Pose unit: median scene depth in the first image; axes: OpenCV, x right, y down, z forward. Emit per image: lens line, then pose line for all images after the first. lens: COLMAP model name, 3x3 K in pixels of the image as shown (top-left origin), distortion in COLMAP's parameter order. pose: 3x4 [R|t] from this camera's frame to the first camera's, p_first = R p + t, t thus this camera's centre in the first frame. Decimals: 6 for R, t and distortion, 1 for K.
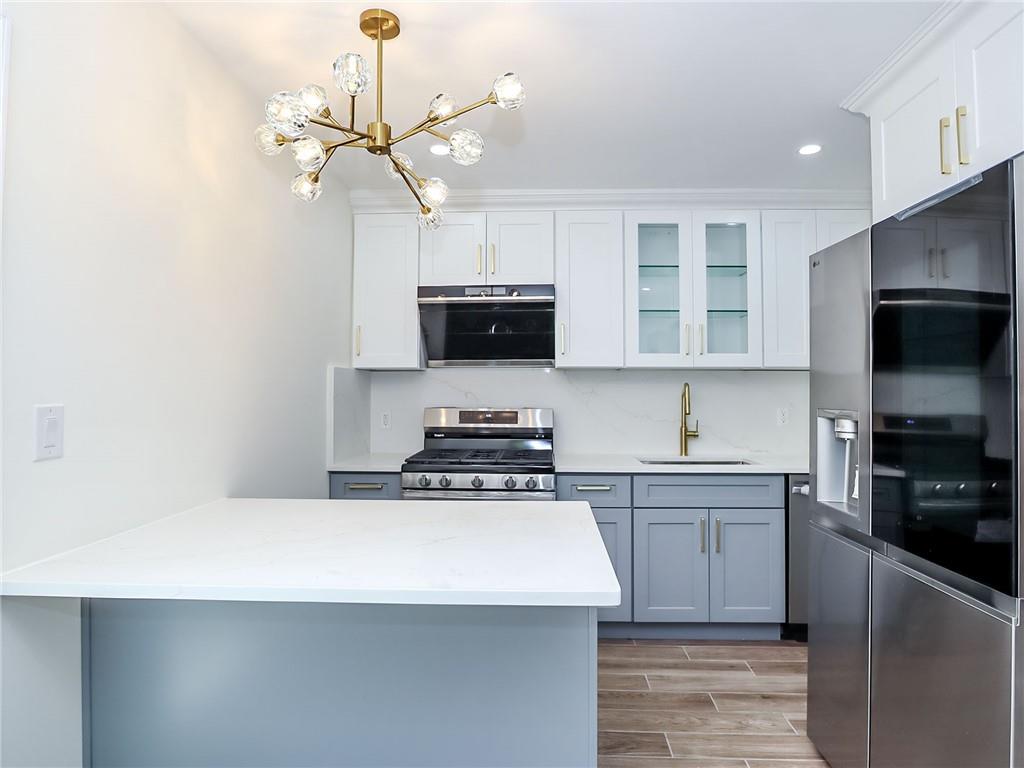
lens RADIAL K [[589.8, 0, 513.5], [0, 589.8, 392.5], [0, 0, 1]] dist [-0.001512, 0.001311]
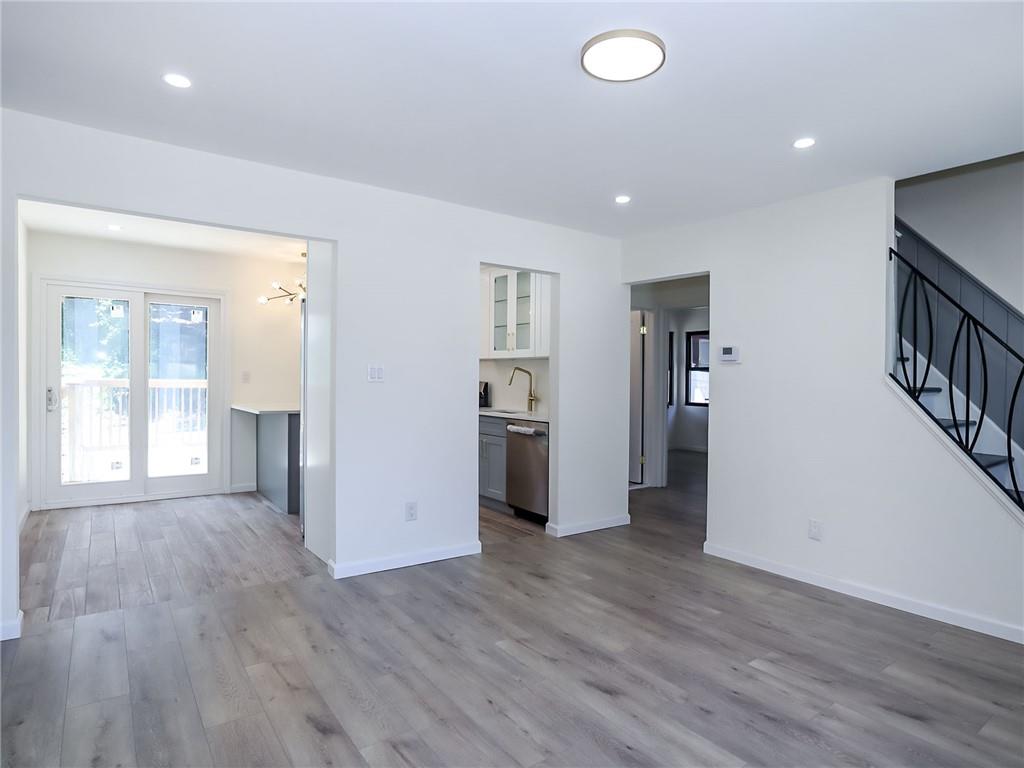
lens RADIAL K [[589.8, 0, 513.5], [0, 589.8, 392.5], [0, 0, 1]] dist [-0.001512, 0.001311]
pose [[0.605392, 0.026986, -0.795470, 1.686527], [-0.018151, 0.999633, 0.020098, 0.024791], [0.795720, 0.002271, 0.605660, -0.041074]]
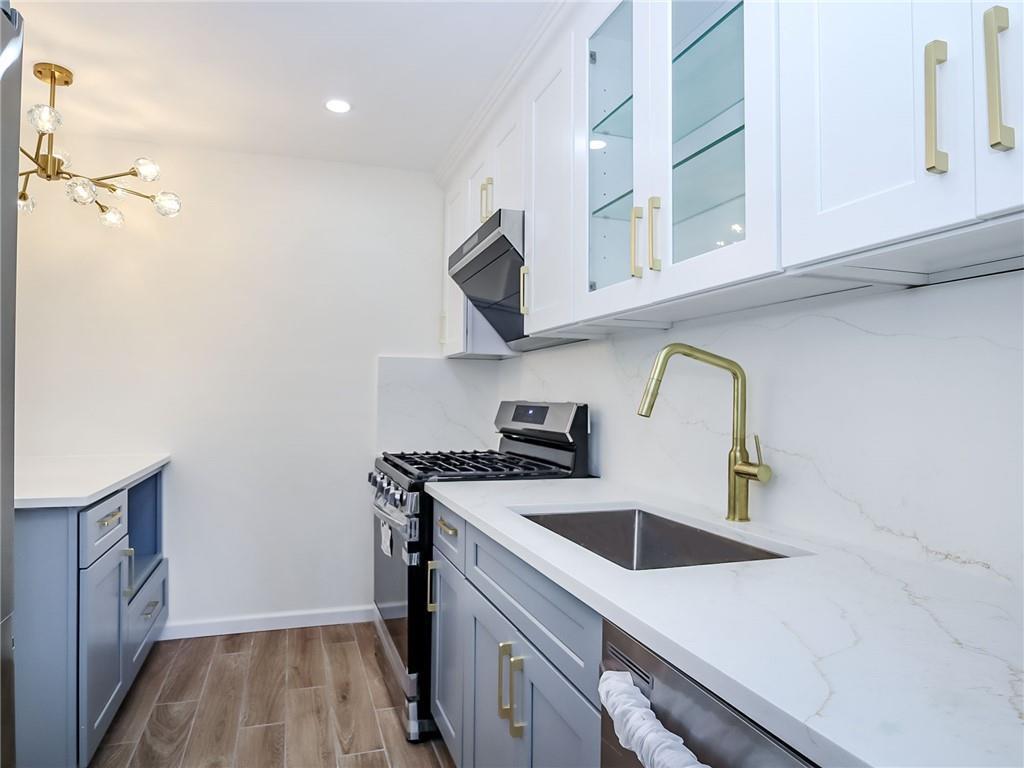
lens RADIAL K [[589.8, 0, 513.5], [0, 589.8, 392.5], [0, 0, 1]] dist [-0.001512, 0.001311]
pose [[0.367787, 0.006216, -0.929889, 0.660493], [0.012247, 0.999859, 0.011528, 0.011252], [0.929829, -0.015628, 0.367659, 0.752139]]
